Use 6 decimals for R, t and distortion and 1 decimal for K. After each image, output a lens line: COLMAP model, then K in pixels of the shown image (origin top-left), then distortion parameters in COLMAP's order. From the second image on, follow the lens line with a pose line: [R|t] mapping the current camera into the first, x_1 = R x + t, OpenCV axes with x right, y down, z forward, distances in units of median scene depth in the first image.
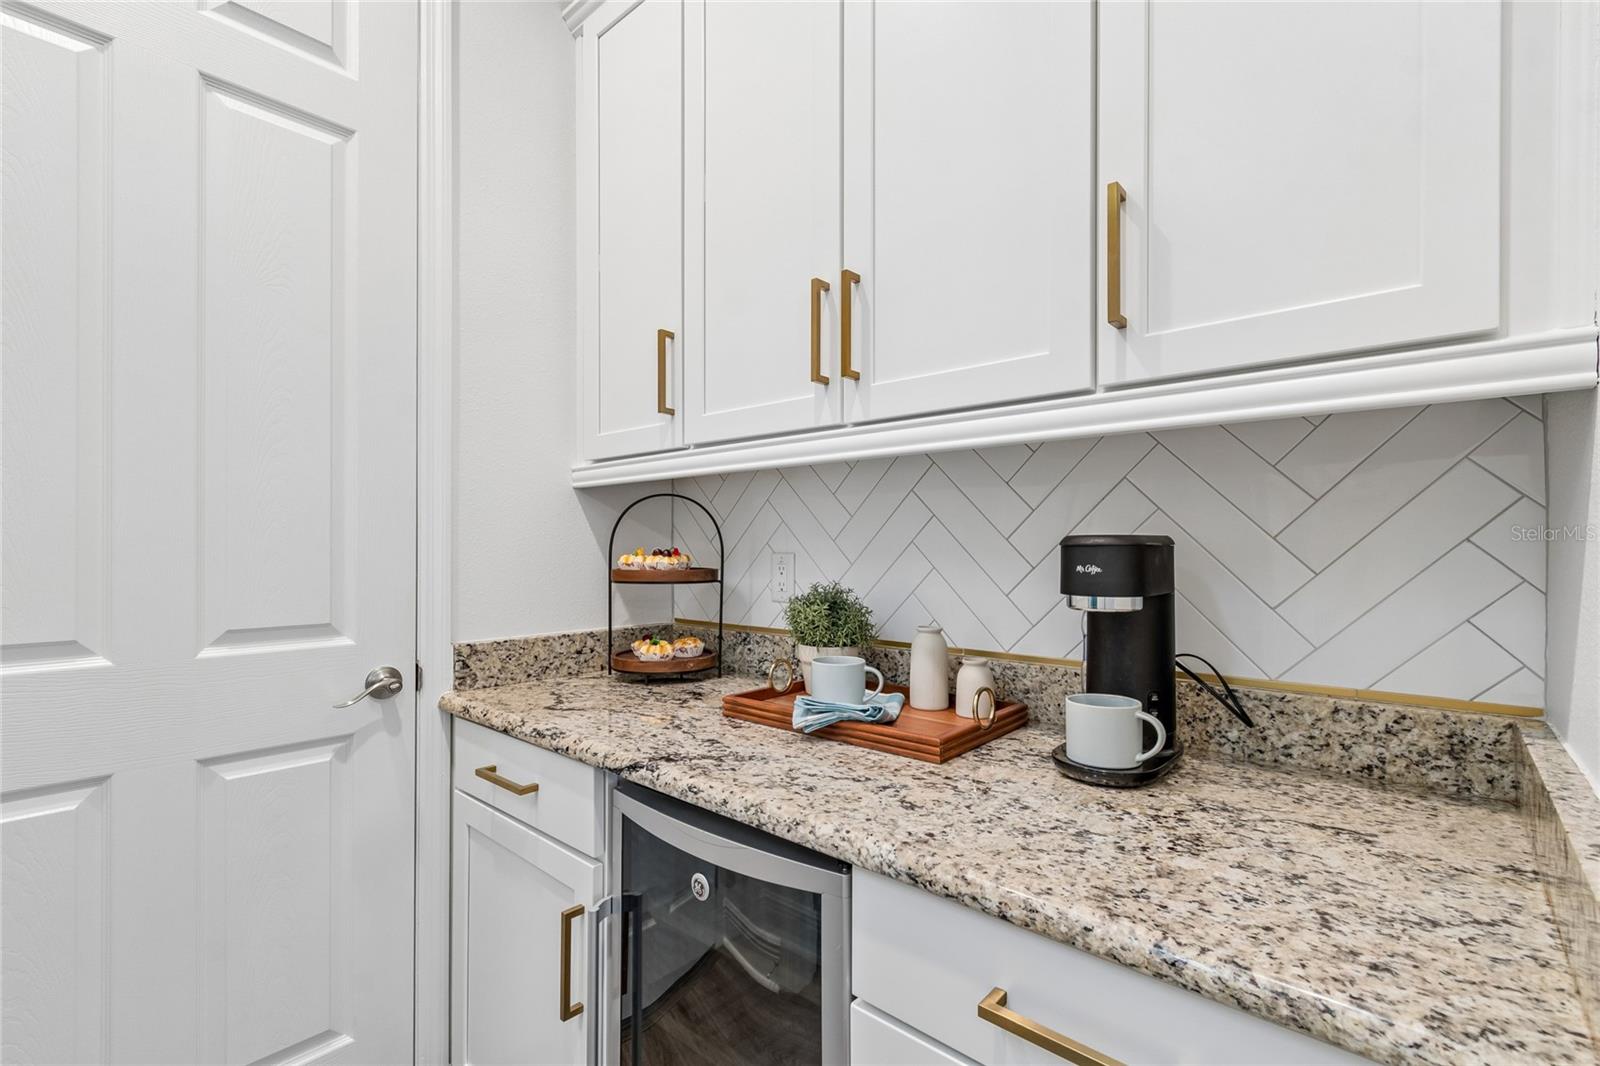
lens RADIAL K [[711.1, 0, 804.4], [0, 711.1, 544.6], [0, 0, 1]] dist [0.003182, 0.000259]
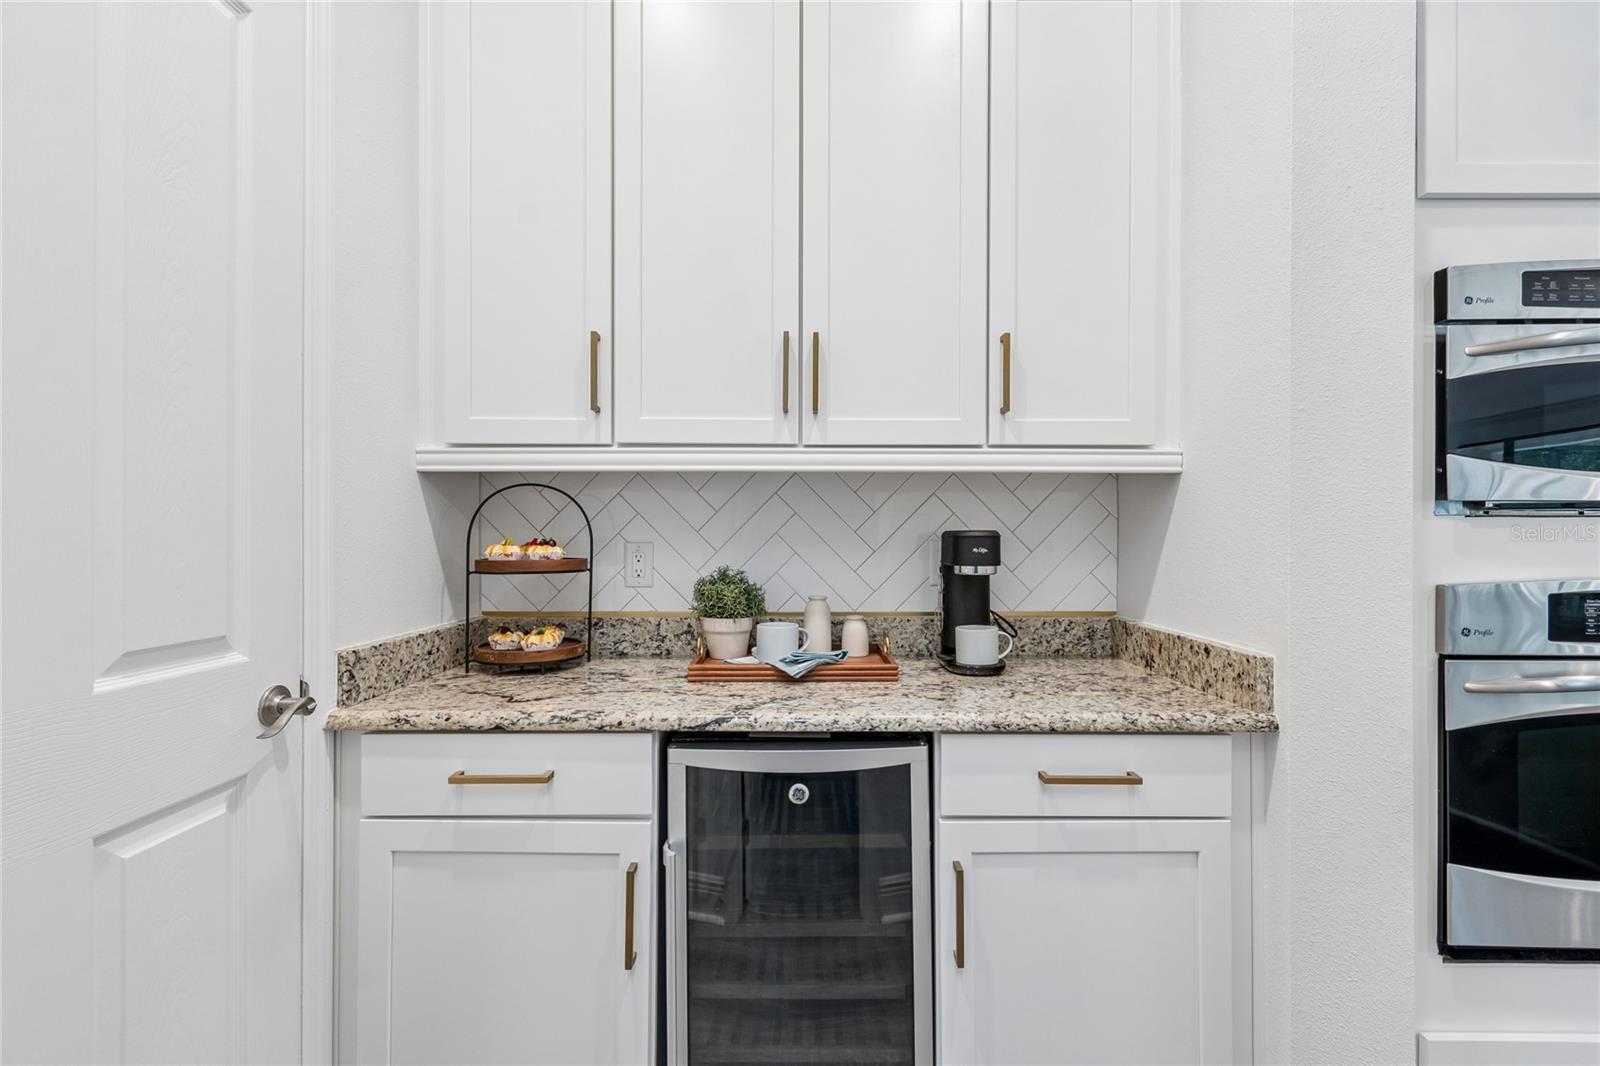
lens RADIAL K [[705.5, 0, 808.4], [0, 705.5, 534.5], [0, 0, 1]] dist [0.000767, -0.000029]
pose [[0.748521, 0.002851, 0.663105, -0.700123], [-0.002987, 0.999995, -0.000927, -0.000639], [-0.663104, -0.001287, 0.748526, 0.004182]]
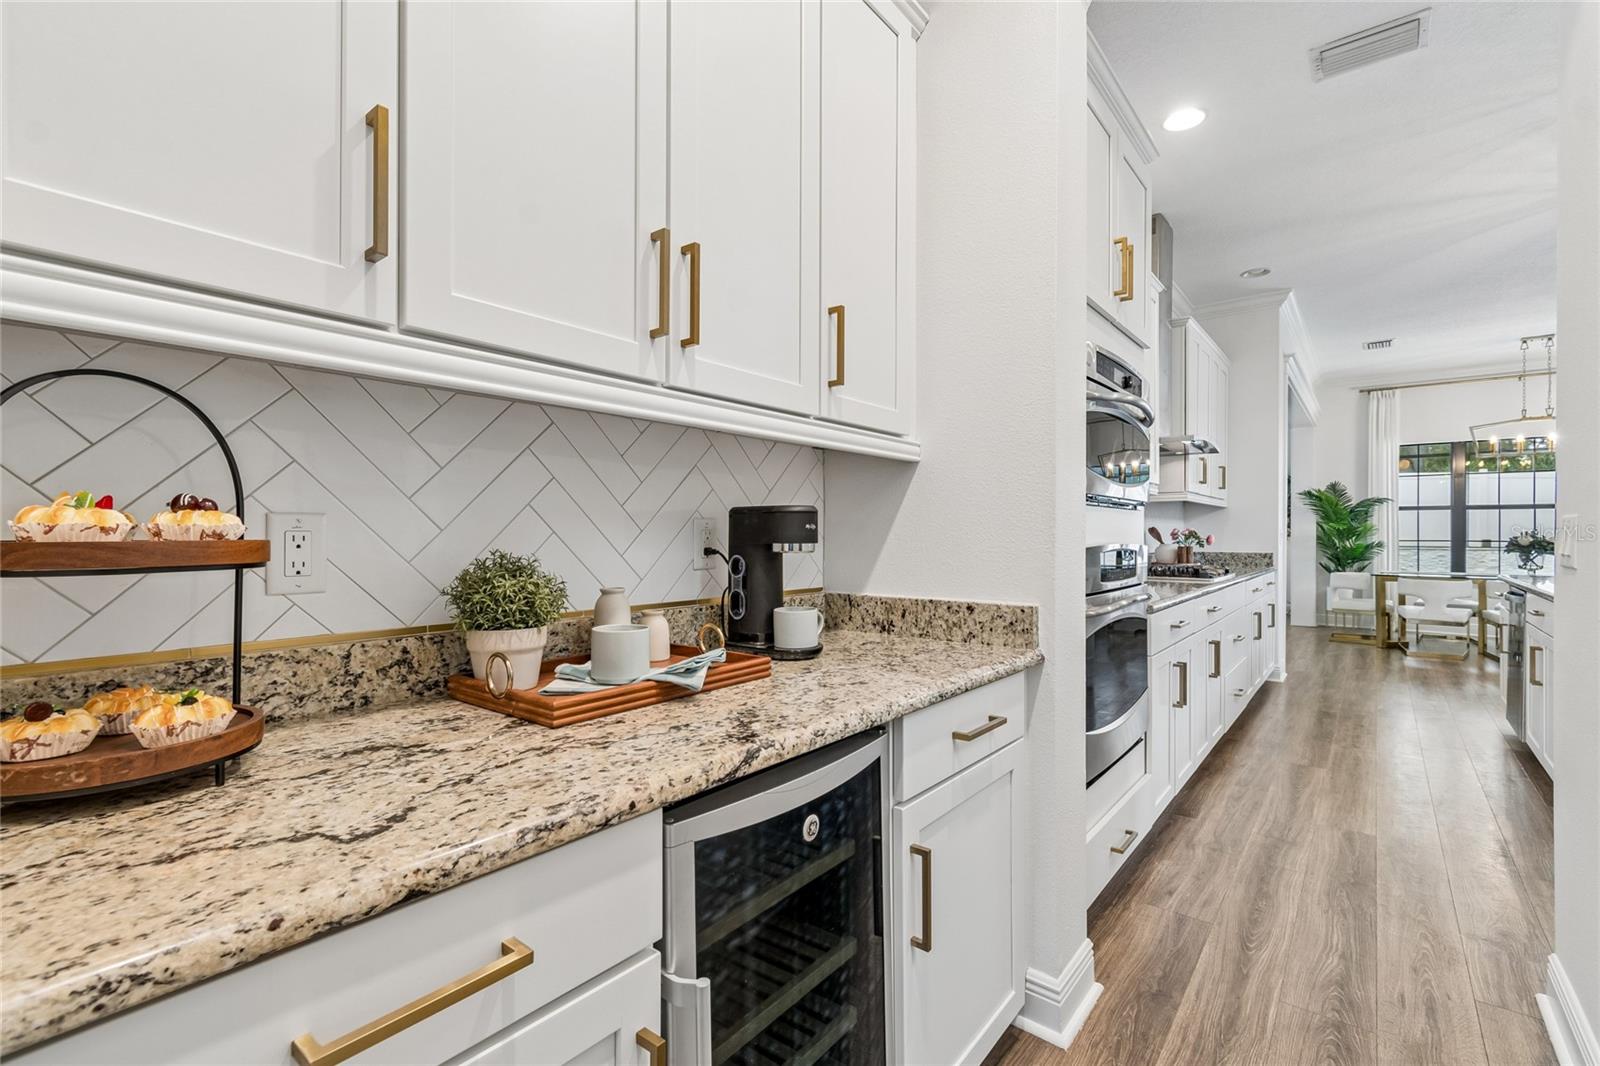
lens RADIAL K [[705.5, 0, 808.4], [0, 705.5, 534.5], [0, 0, 1]] dist [0.000767, -0.000029]
pose [[-0.047406, 0.000013, 0.998876, -0.821884], [-0.003530, 0.999994, -0.000180, 0.035635], [-0.998869, -0.003534, -0.047406, 0.734550]]
